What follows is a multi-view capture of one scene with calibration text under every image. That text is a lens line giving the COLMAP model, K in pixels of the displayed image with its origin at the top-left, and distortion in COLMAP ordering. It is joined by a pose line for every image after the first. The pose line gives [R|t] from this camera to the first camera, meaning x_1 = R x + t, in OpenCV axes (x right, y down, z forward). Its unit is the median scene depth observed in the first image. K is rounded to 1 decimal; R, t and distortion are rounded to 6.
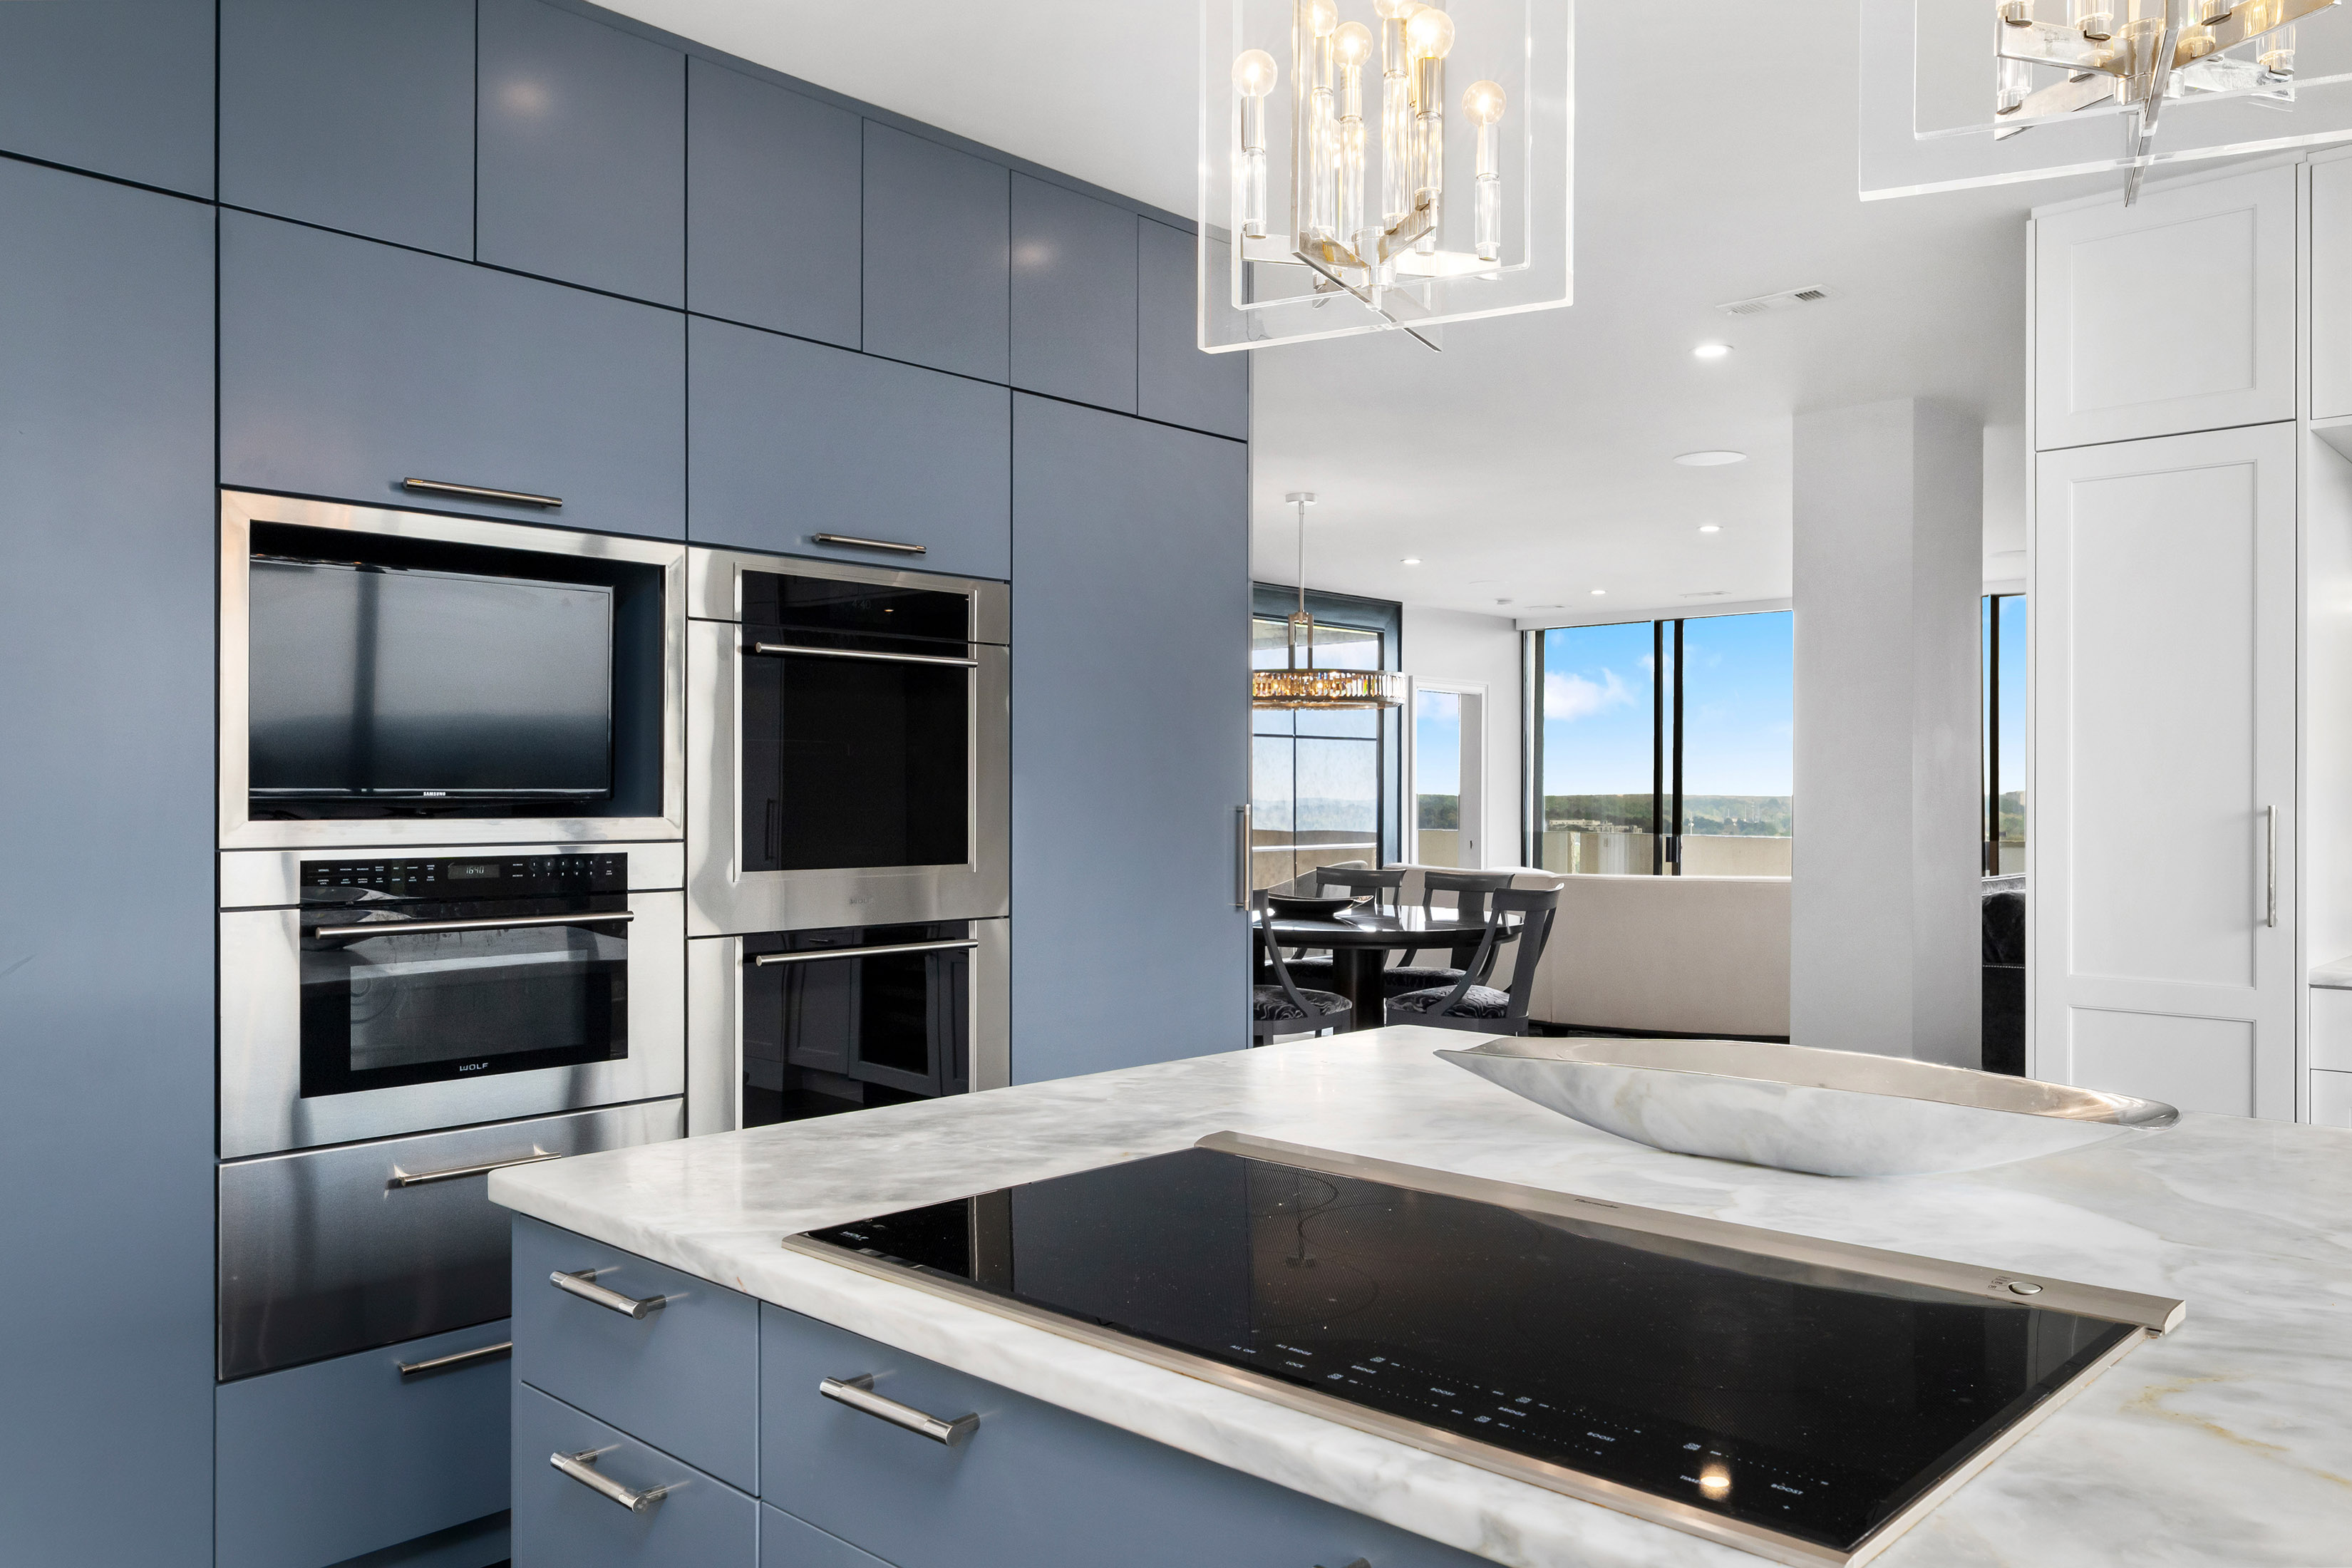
lens RADIAL K [[1740.4, 0, 1175.7], [0, 1740.4, 793.6], [0, 0, 1]] dist [-0.000131, 0.001319]
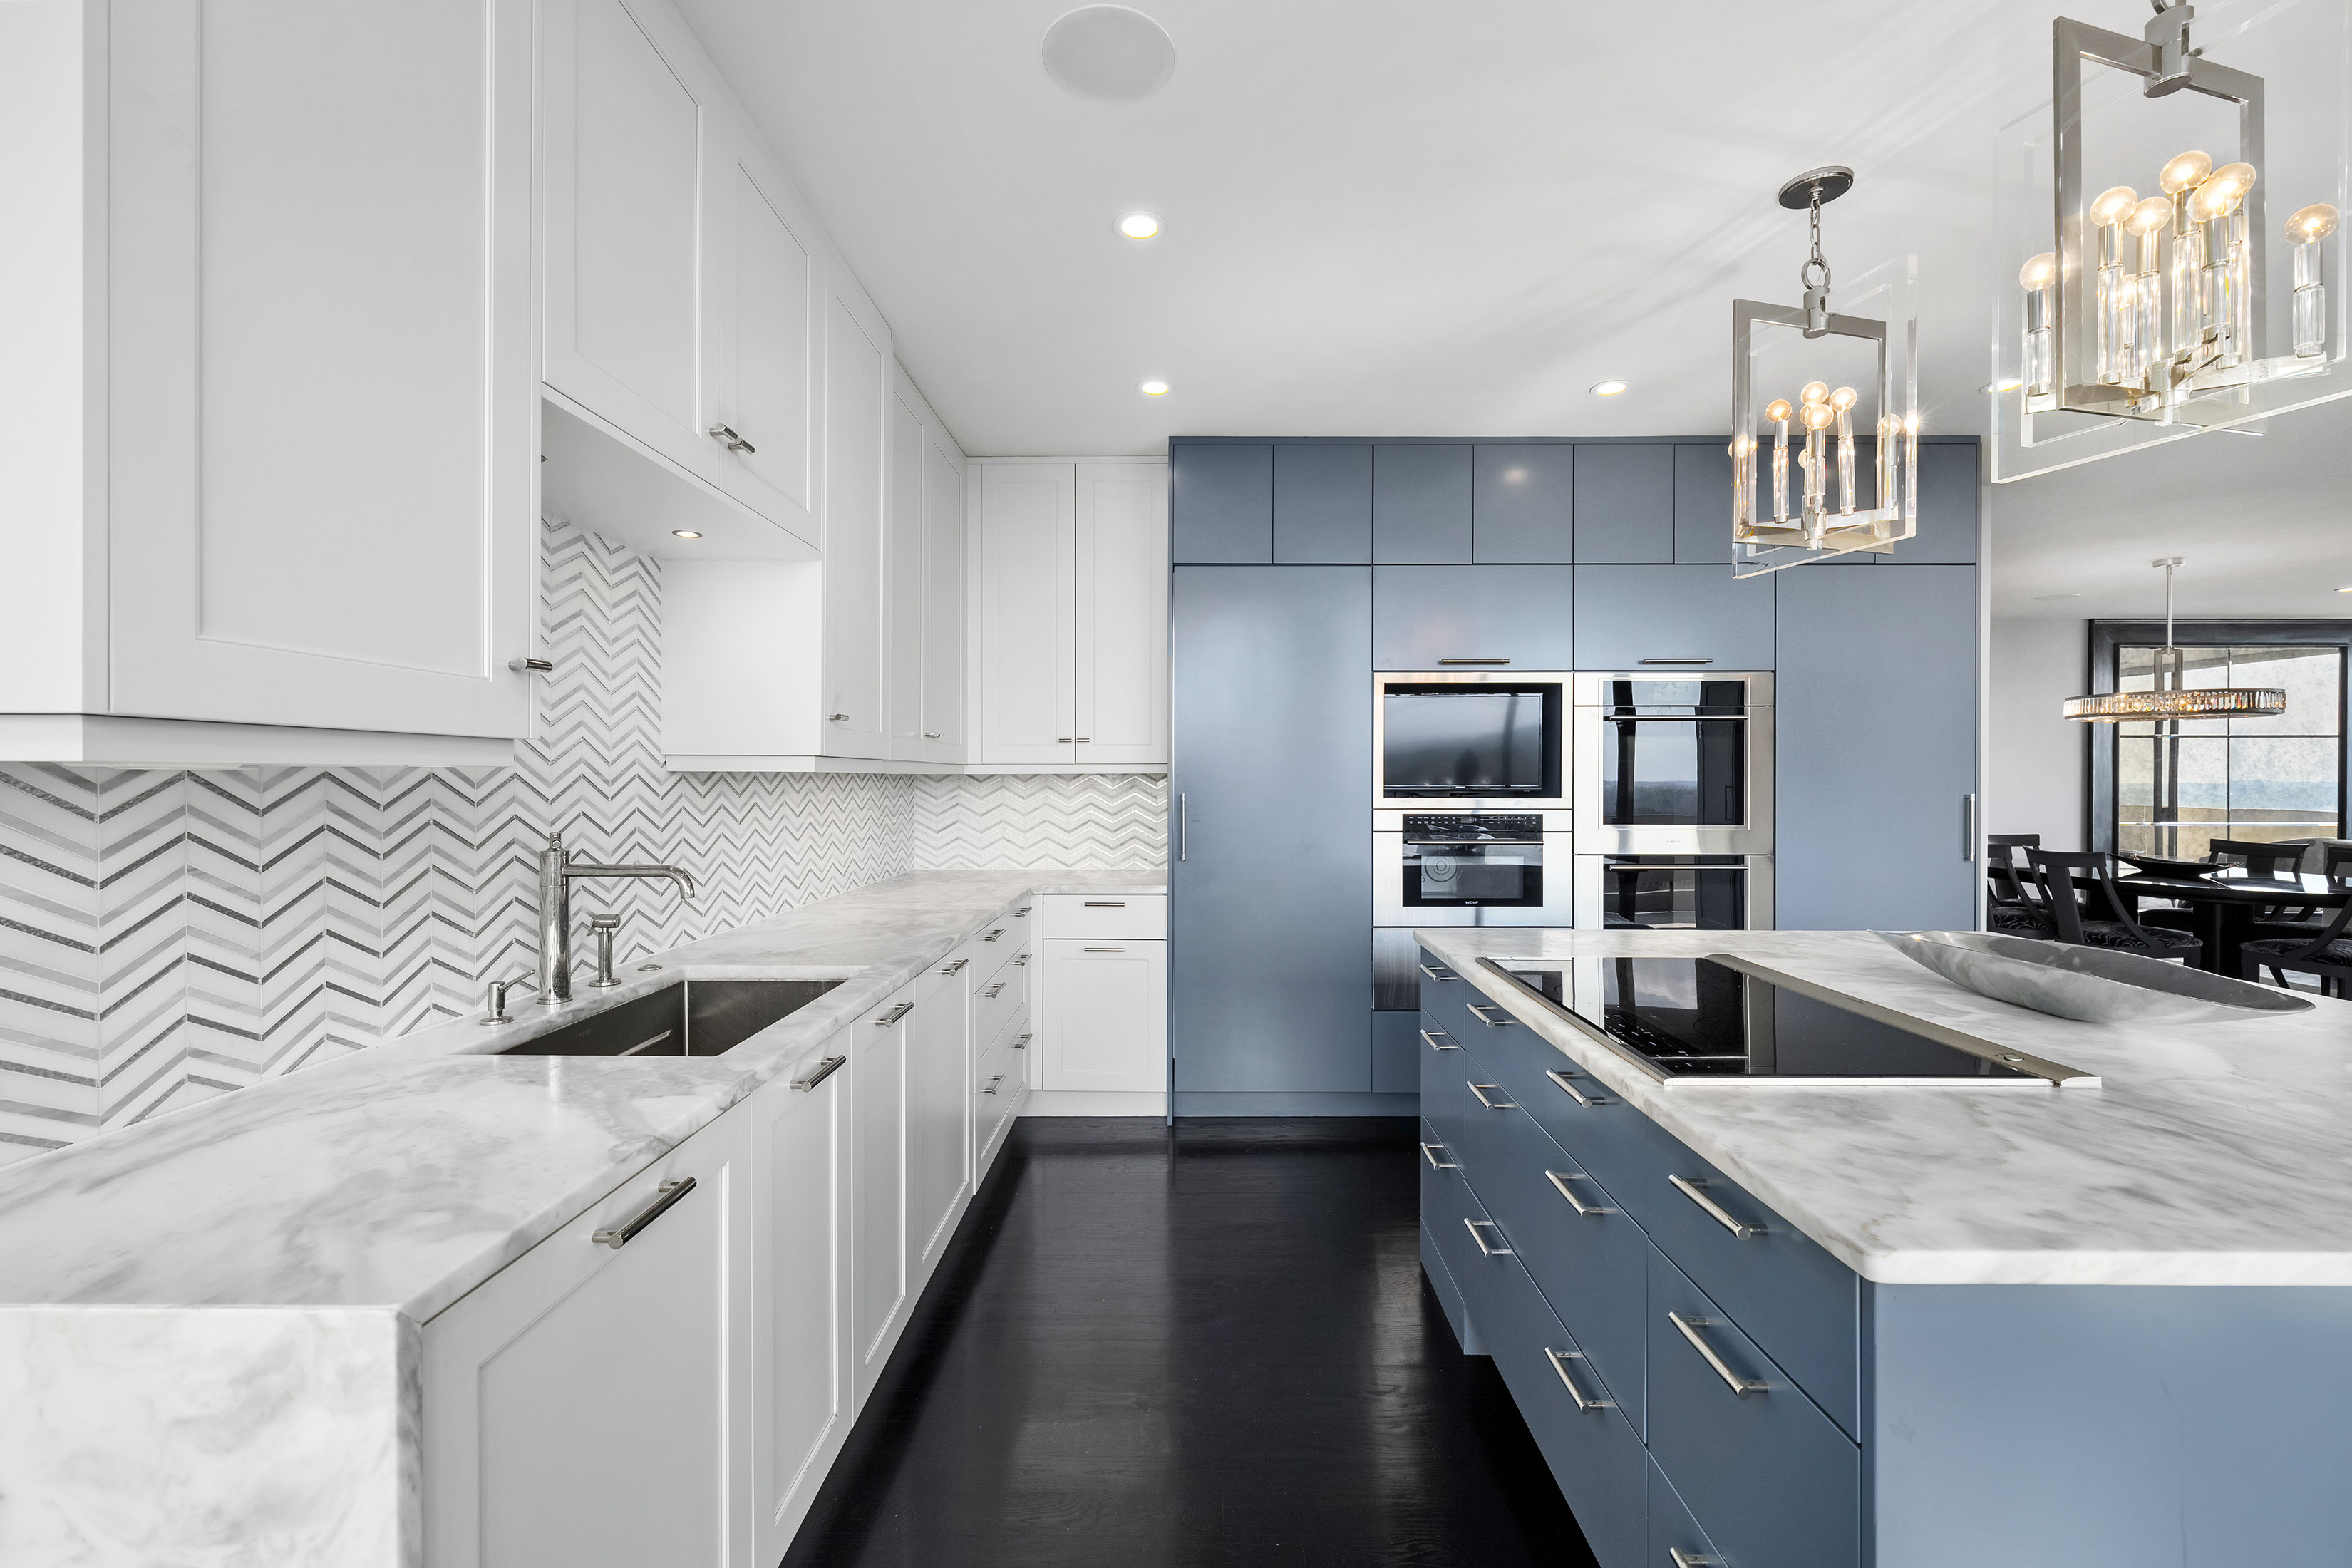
lens RADIAL K [[975.5, 0, 1178.3], [0, 975.5, 778.7], [0, 0, 1]] dist [0.000513, 0.000093]
pose [[0.675938, -0.000097, -0.736958, 0.256262], [0.001103, 0.999999, 0.000880, -0.011488], [0.736957, -0.001408, 0.675938, -0.162938]]
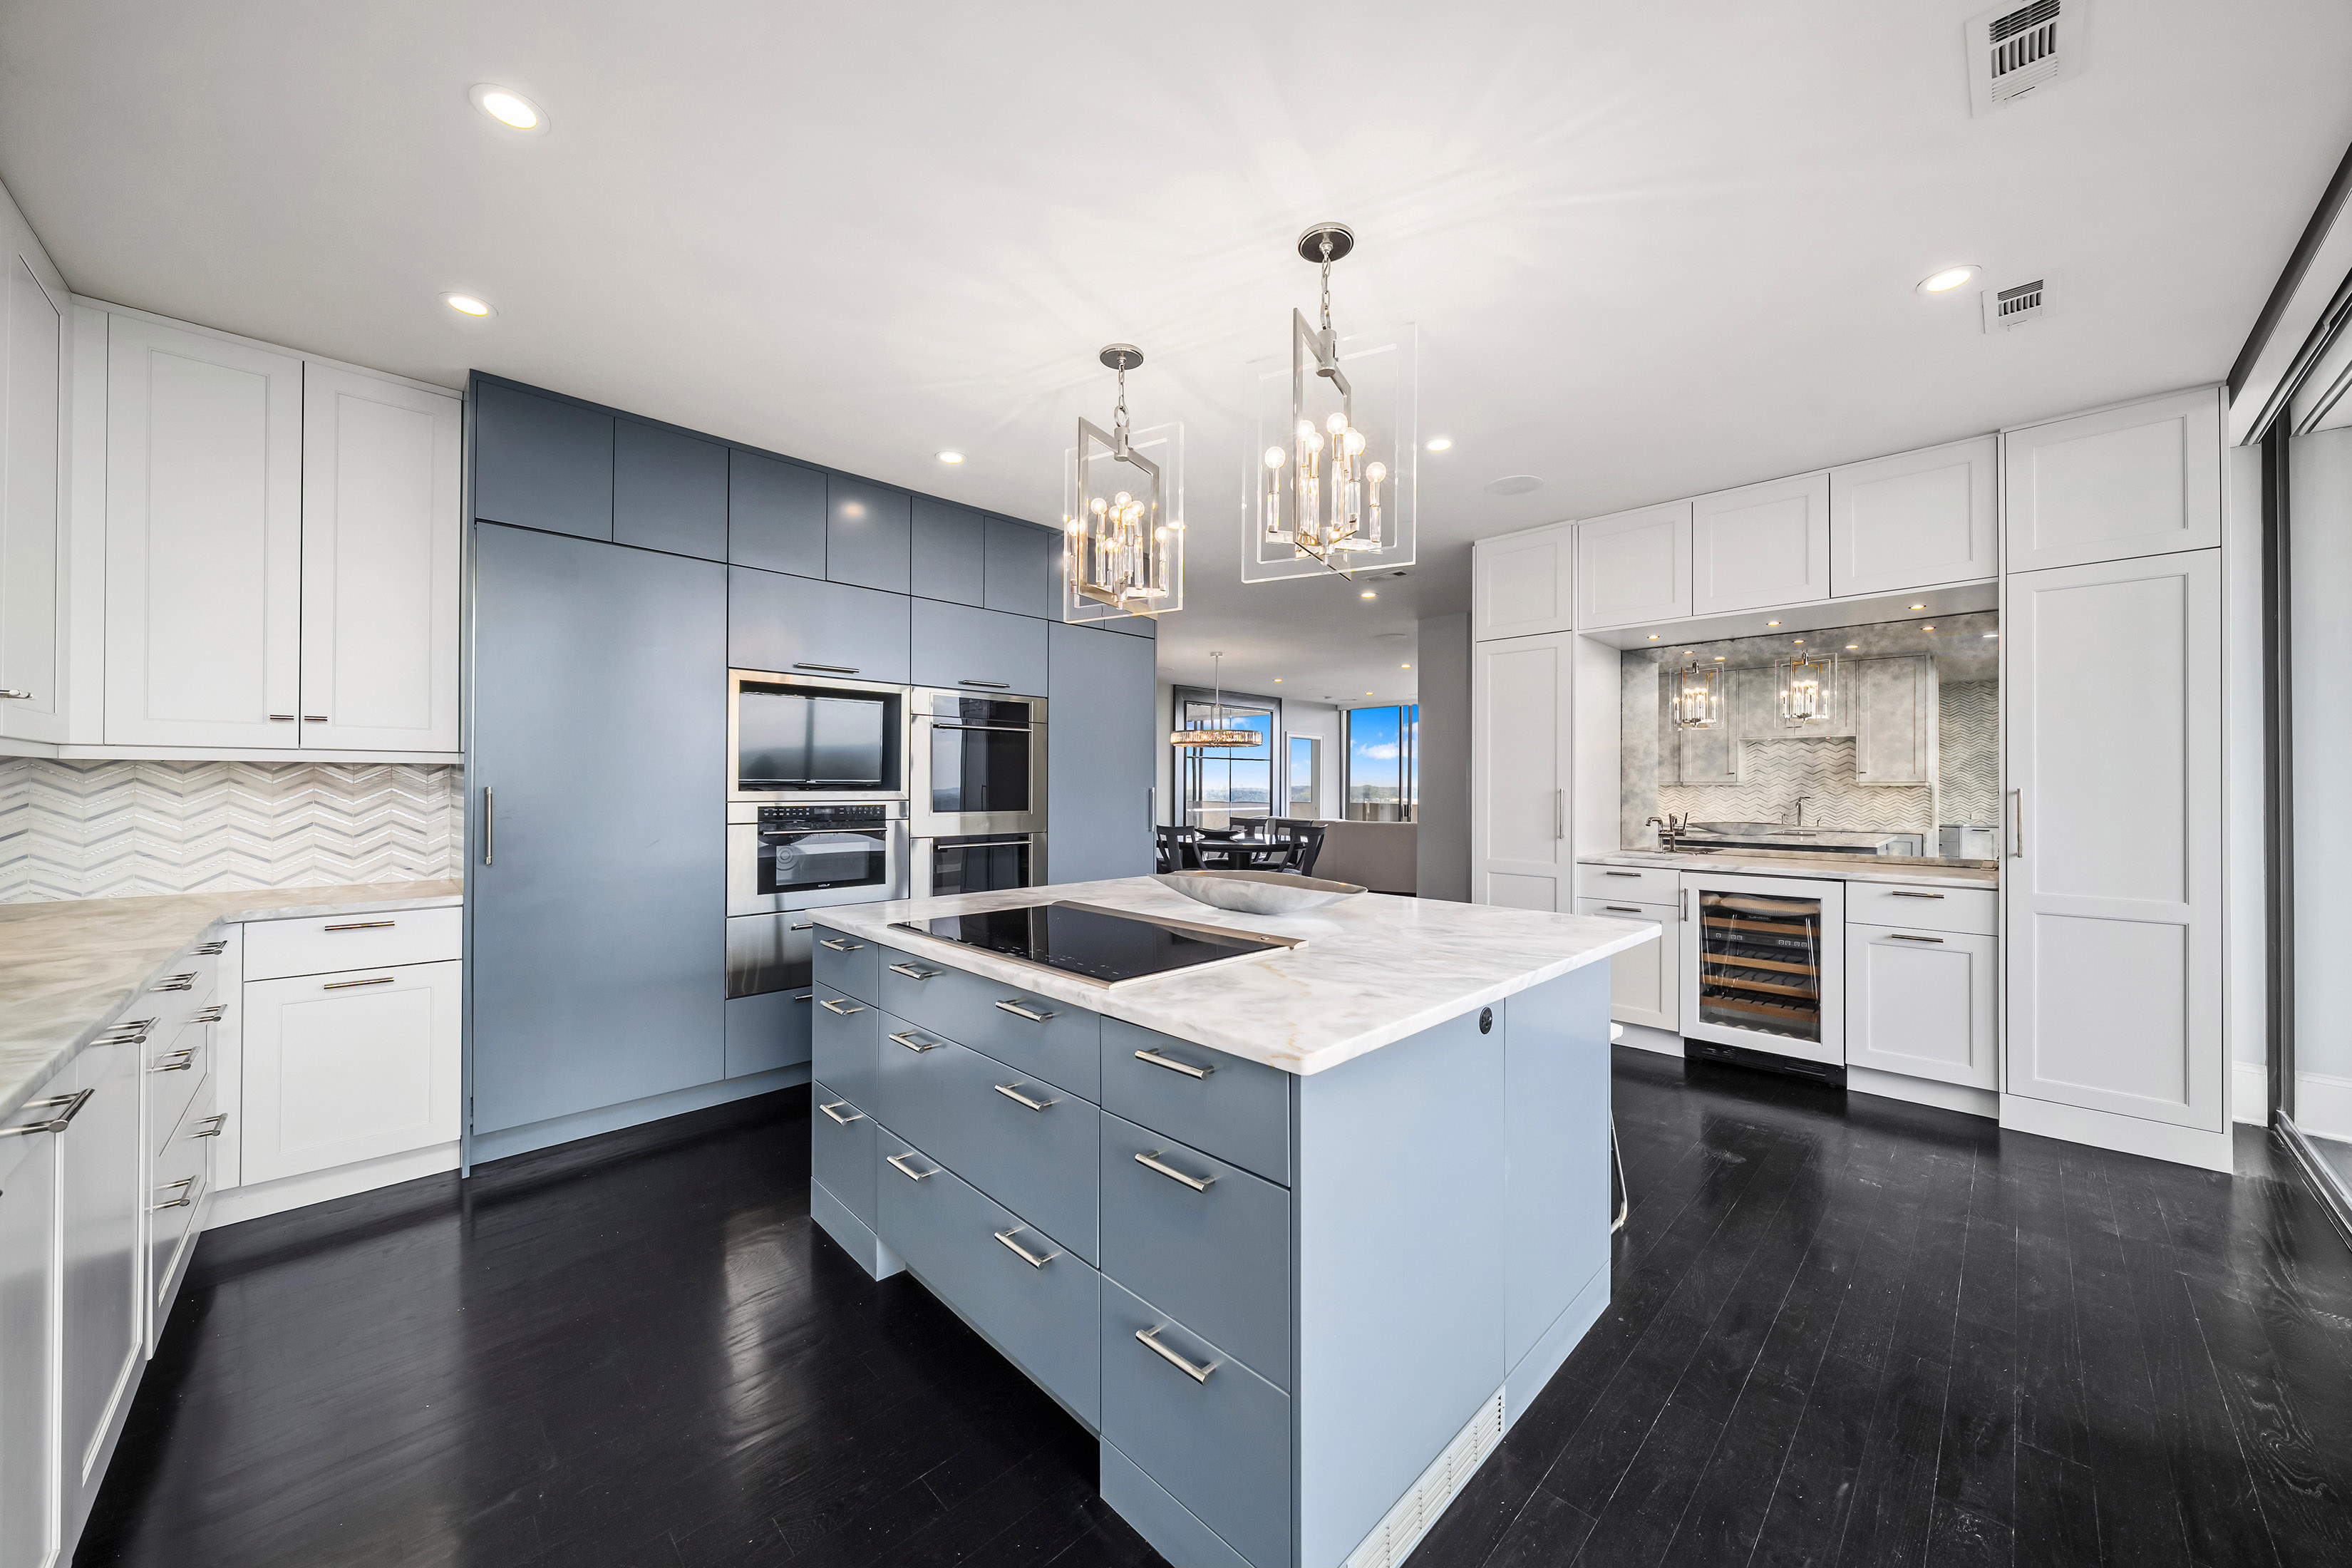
lens RADIAL K [[828.7, 0, 1177.5], [0, 828.7, 781.3], [0, 0, 1]] dist [-0.000580, 0.000001]
pose [[0.999180, 0.001800, -0.040441, 0.151240], [-0.001991, 0.999987, -0.004691, 0.003586], [0.040432, 0.004768, 0.999171, -0.193740]]
